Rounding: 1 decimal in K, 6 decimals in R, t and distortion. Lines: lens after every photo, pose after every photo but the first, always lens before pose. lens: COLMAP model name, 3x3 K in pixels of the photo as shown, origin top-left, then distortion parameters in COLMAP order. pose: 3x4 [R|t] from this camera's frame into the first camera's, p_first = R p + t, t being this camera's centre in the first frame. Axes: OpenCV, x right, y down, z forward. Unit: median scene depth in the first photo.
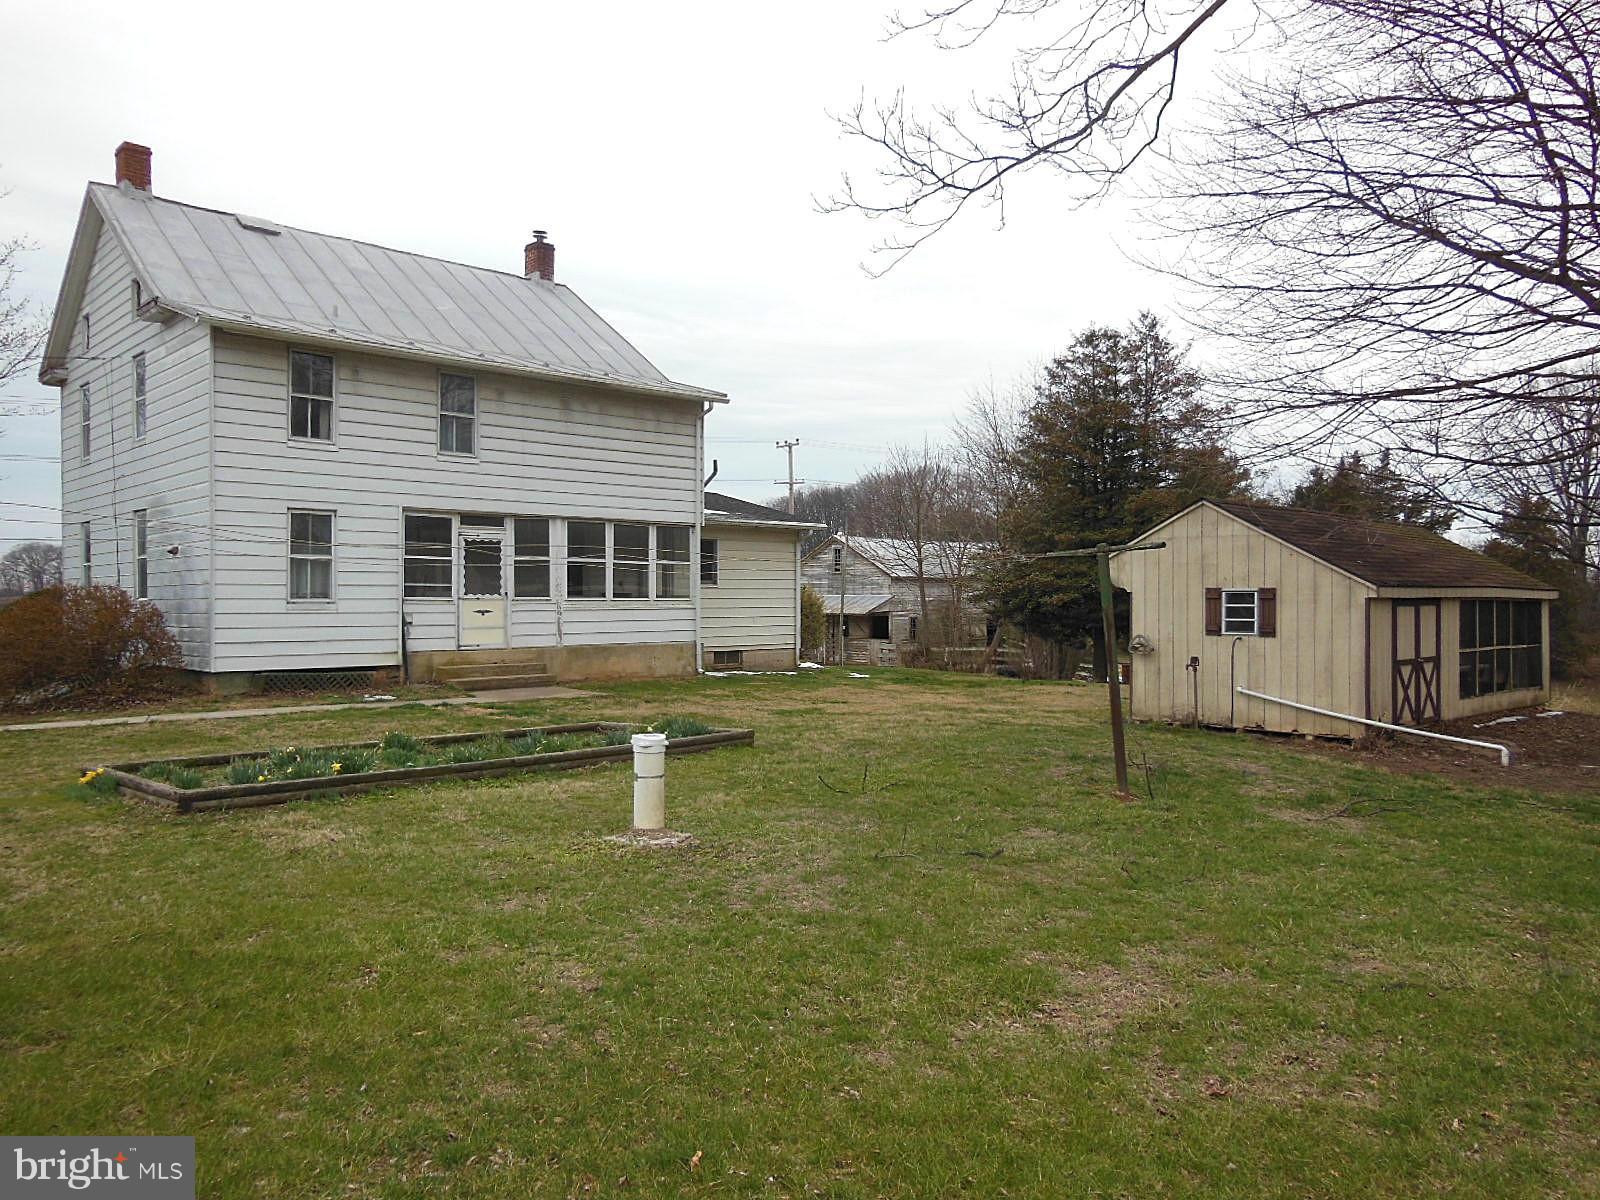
lens RADIAL K [[1172.8, 0, 800.0], [0, 1172.8, 600.0], [0, 0, 1]] dist [-0.055723, 0.103742]
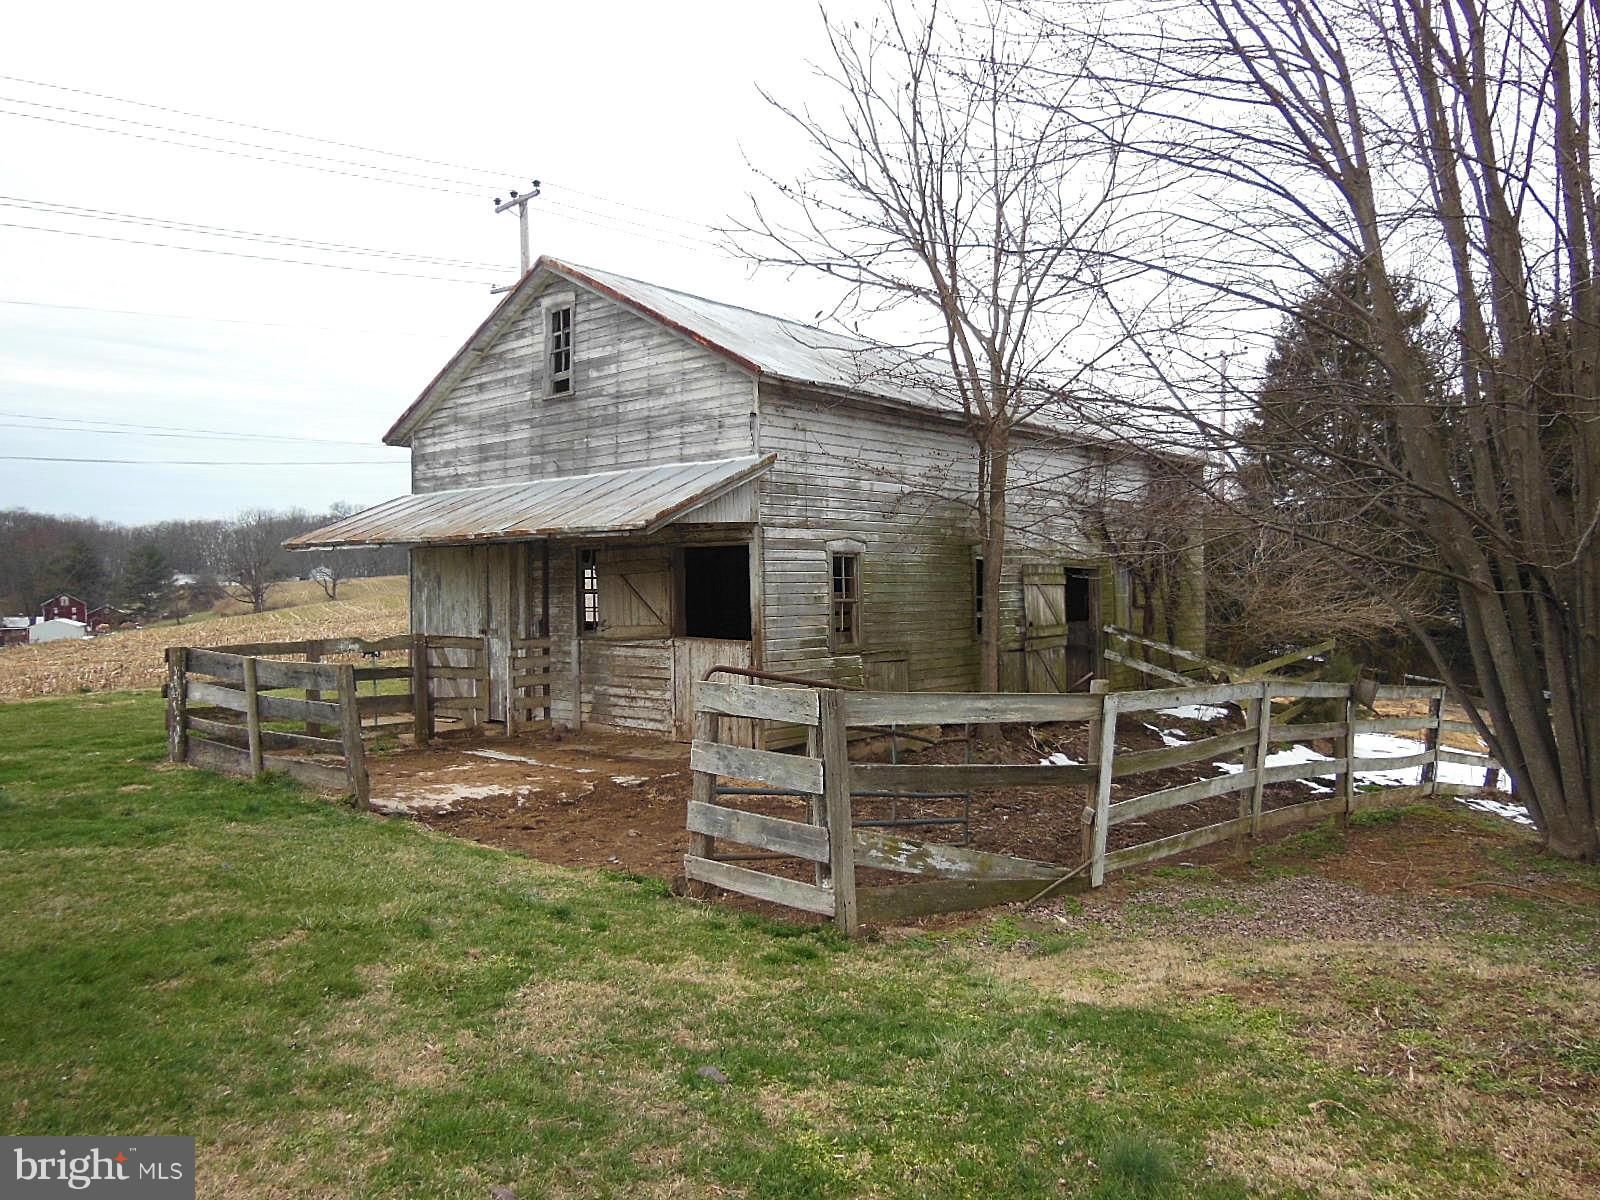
lens RADIAL K [[1172.8, 0, 800.0], [0, 1172.8, 600.0], [0, 0, 1]] dist [-0.055723, 0.103742]
pose [[0.992346, -0.007433, 0.123263, 0.075967], [0.006607, 0.999953, 0.007109, 0.032126], [-0.123310, -0.006240, 0.992349, 1.031089]]
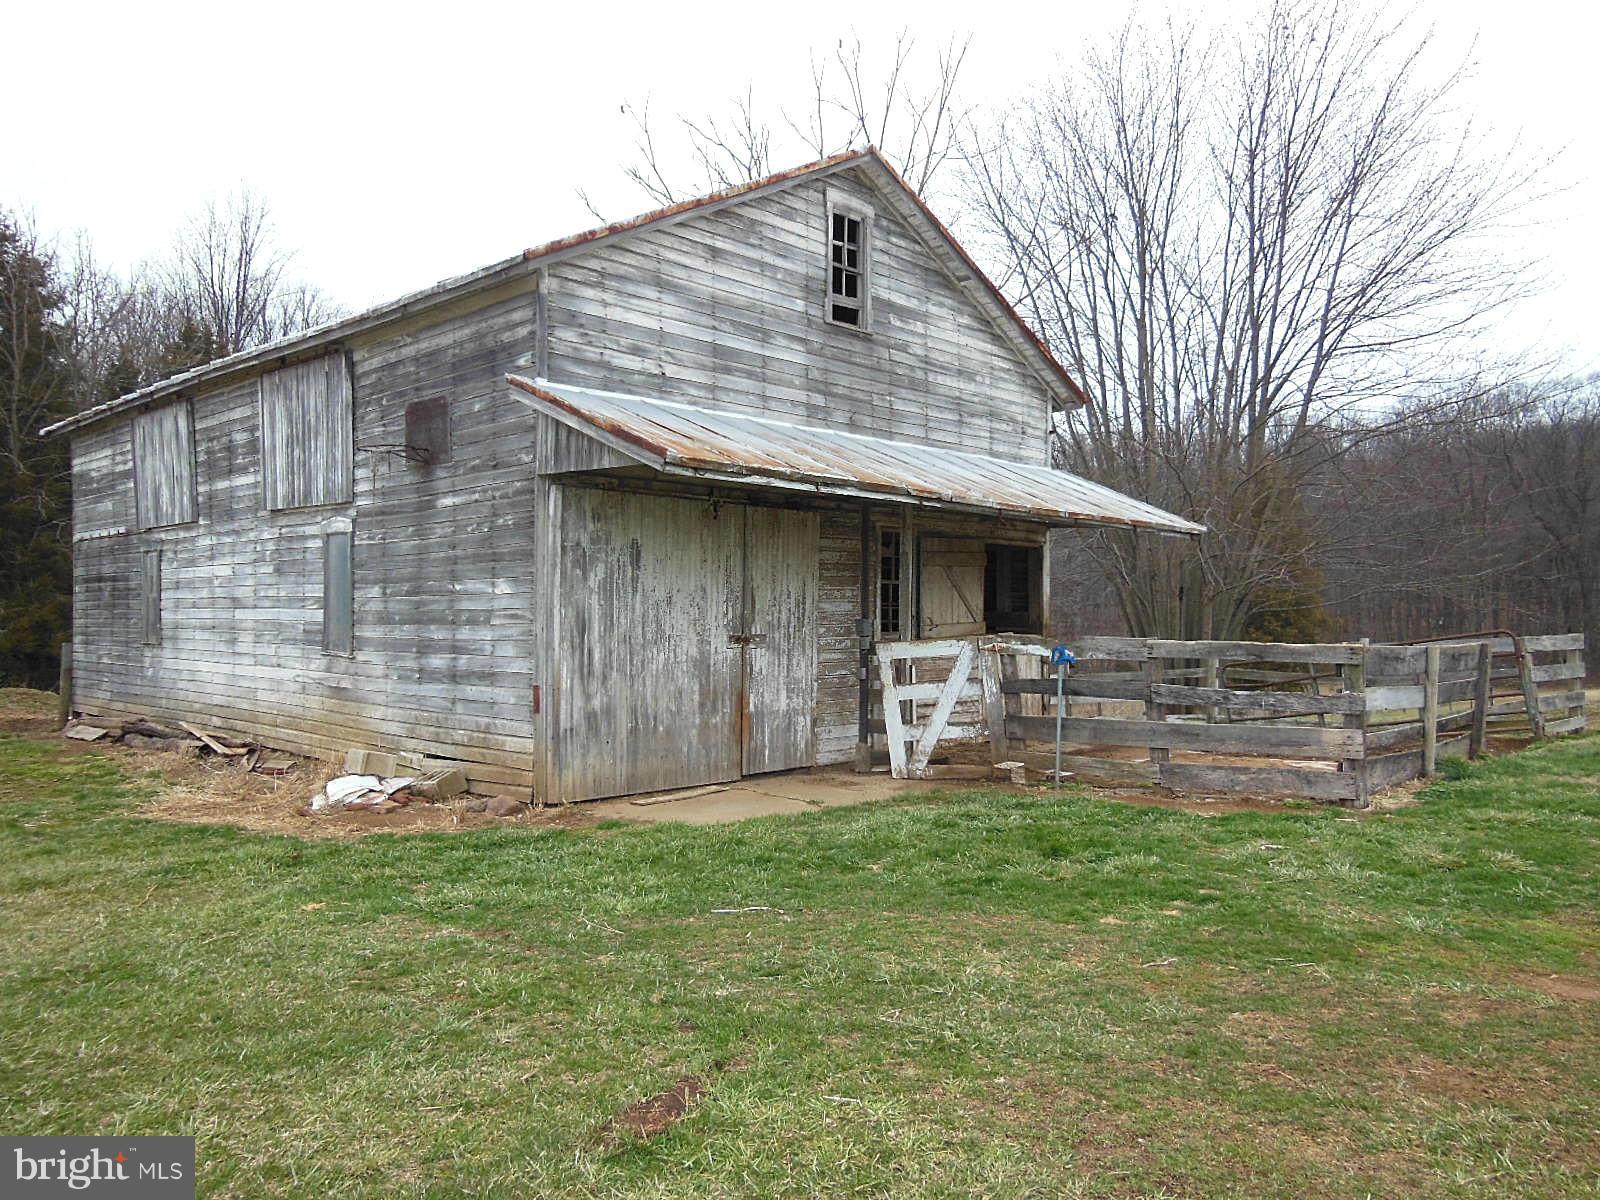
lens RADIAL K [[1131.8, 0, 800.0], [0, 1131.8, 600.0], [0, 0, 1]] dist [-0.053518, -0.000175]
pose [[-0.075209, -0.002553, 0.997164, -0.241328], [-0.017035, 0.999854, 0.001275, 0.036179], [-0.997022, -0.016891, -0.075242, 1.458427]]
